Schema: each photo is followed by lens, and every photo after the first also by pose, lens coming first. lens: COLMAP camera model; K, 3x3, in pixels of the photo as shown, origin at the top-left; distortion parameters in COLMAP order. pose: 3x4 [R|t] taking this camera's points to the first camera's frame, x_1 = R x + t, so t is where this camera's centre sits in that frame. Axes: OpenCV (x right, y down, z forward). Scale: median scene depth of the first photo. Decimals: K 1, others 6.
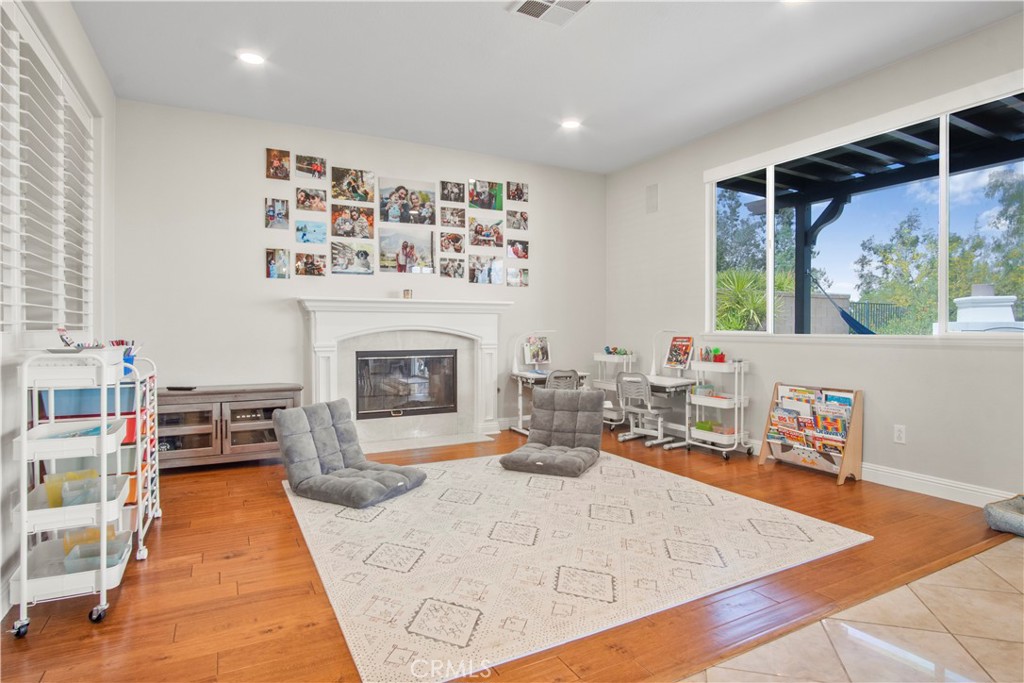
lens RADIAL K [[545.1, 0, 505.5], [0, 545.1, 330.6], [0, 0, 1]] dist [-0.024238, 0.003090]
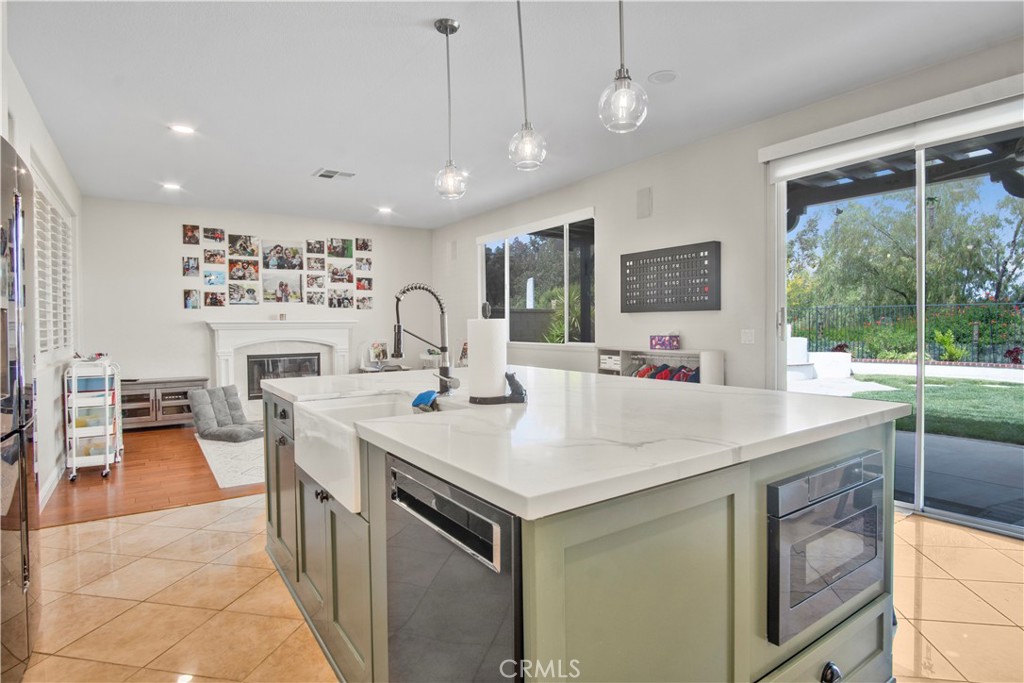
lens RADIAL K [[545.1, 0, 503.6], [0, 545.1, 332.4], [0, 0, 1]] dist [-0.024238, 0.003090]
pose [[0.994530, -0.009172, 0.104051, 0.291786], [0.007953, 0.999895, 0.012124, -0.039820], [-0.104152, -0.011230, 0.994498, -0.604172]]
